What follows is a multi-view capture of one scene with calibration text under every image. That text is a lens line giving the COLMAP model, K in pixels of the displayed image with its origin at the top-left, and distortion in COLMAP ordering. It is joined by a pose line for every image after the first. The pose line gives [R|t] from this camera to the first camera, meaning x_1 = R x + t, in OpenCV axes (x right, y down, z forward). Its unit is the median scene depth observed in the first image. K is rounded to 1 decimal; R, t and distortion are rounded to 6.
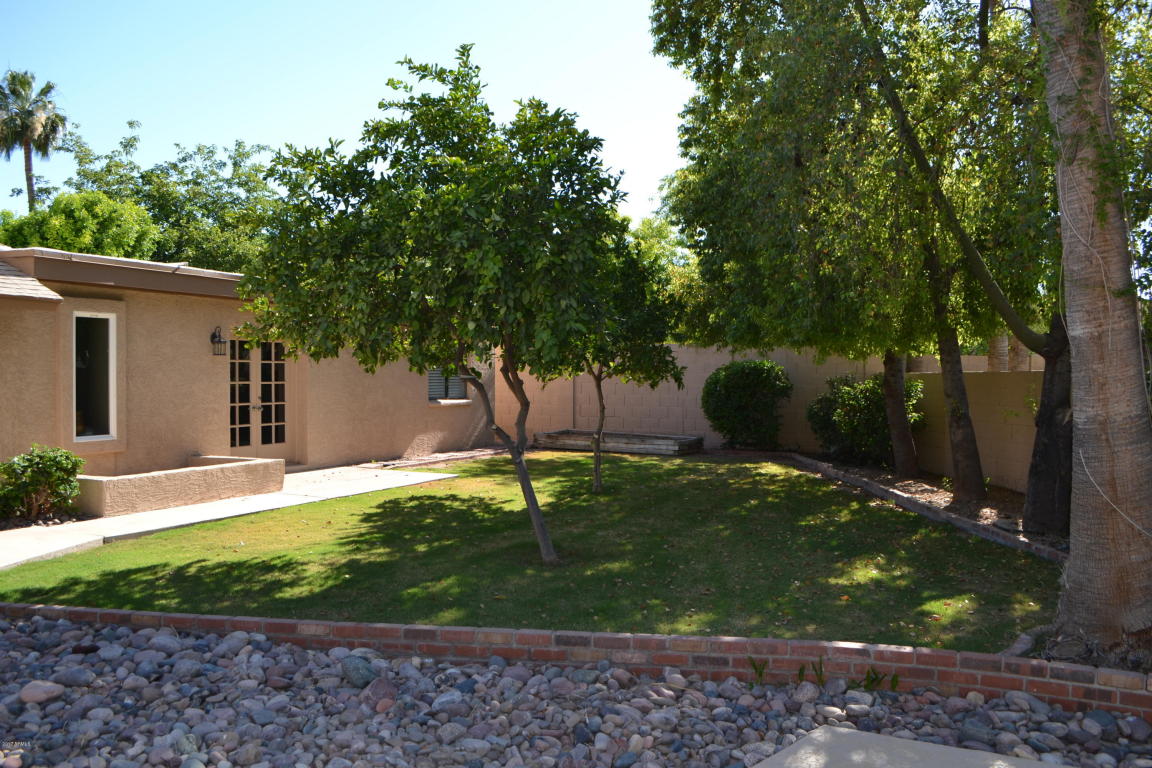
lens RADIAL K [[923.3, 0, 577.2], [0, 923.3, 381.0], [0, 0, 1]] dist [-0.077261, 0.013112]
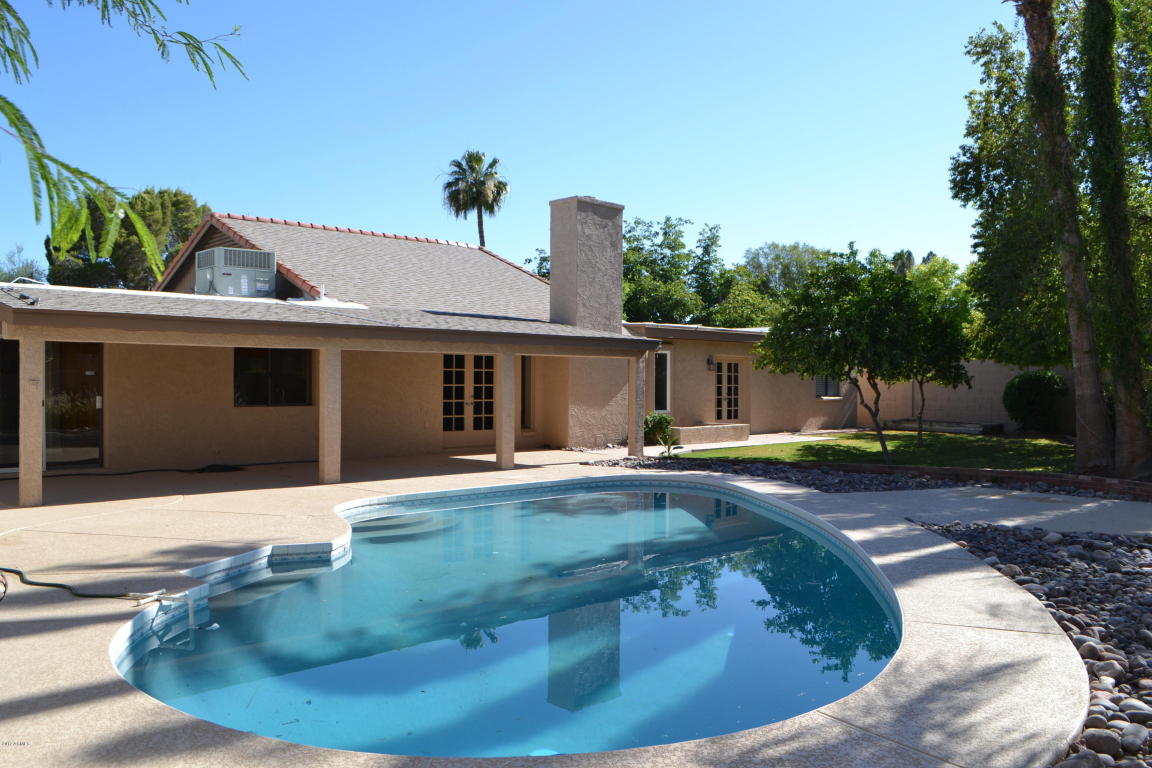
lens RADIAL K [[923.3, 0, 577.8], [0, 923.3, 381.2], [0, 0, 1]] dist [-0.077261, 0.013112]
pose [[0.931202, -0.000311, -0.364504, 0.045779], [-0.002540, 0.999970, -0.007343, 0.007798], [0.364495, 0.007764, 0.931173, -0.823542]]
